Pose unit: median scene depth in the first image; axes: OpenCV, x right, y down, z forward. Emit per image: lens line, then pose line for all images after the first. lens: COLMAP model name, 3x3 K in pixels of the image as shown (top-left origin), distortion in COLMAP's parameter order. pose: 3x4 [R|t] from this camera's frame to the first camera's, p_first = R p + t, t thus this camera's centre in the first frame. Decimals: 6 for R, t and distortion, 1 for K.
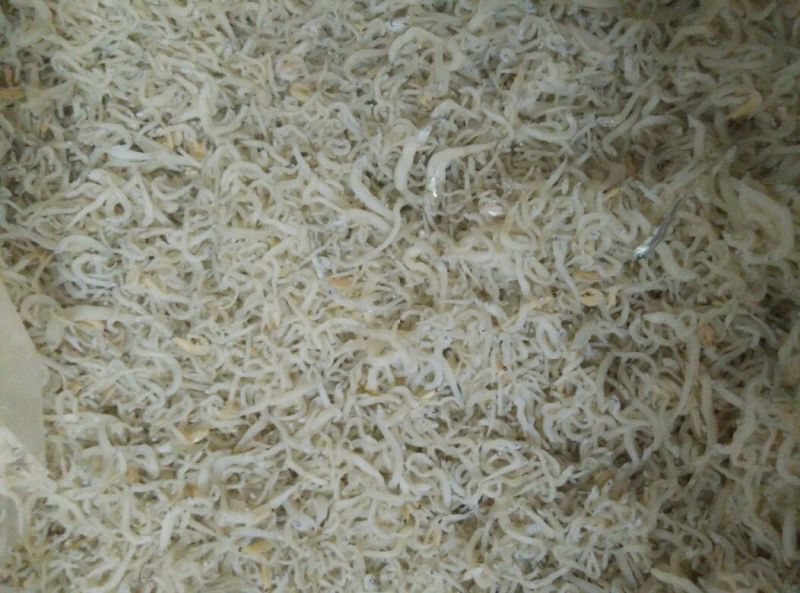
lens RADIAL K [[595.4, 0, 400.0], [0, 595.4, 296.5], [0, 0, 1]] dist [0.000690, -0.083811]
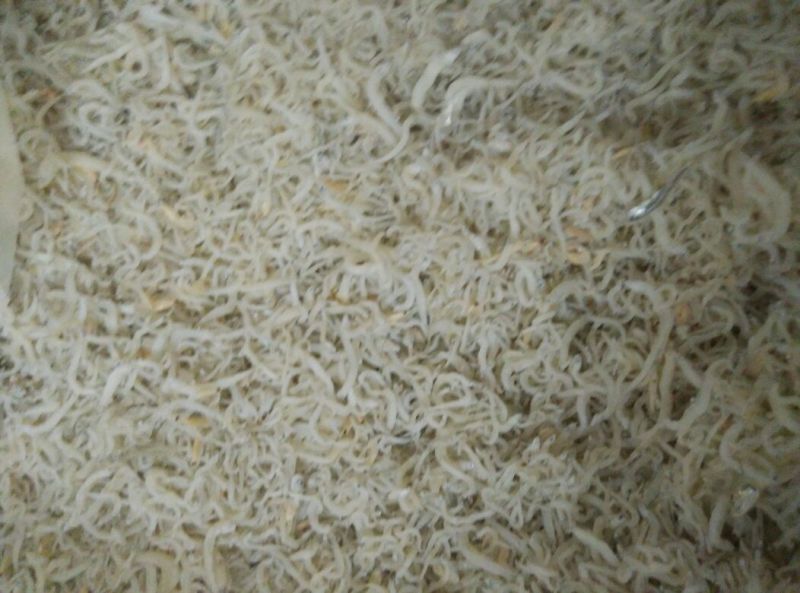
lens RADIAL K [[595.4, 0, 400.0], [0, 595.4, 296.5], [0, 0, 1]] dist [0.000690, -0.083811]
pose [[0.974457, 0.224441, -0.007777, 0.055767], [-0.224219, 0.974277, 0.022572, 0.112553], [0.012643, -0.020251, 0.999715, 0.003614]]
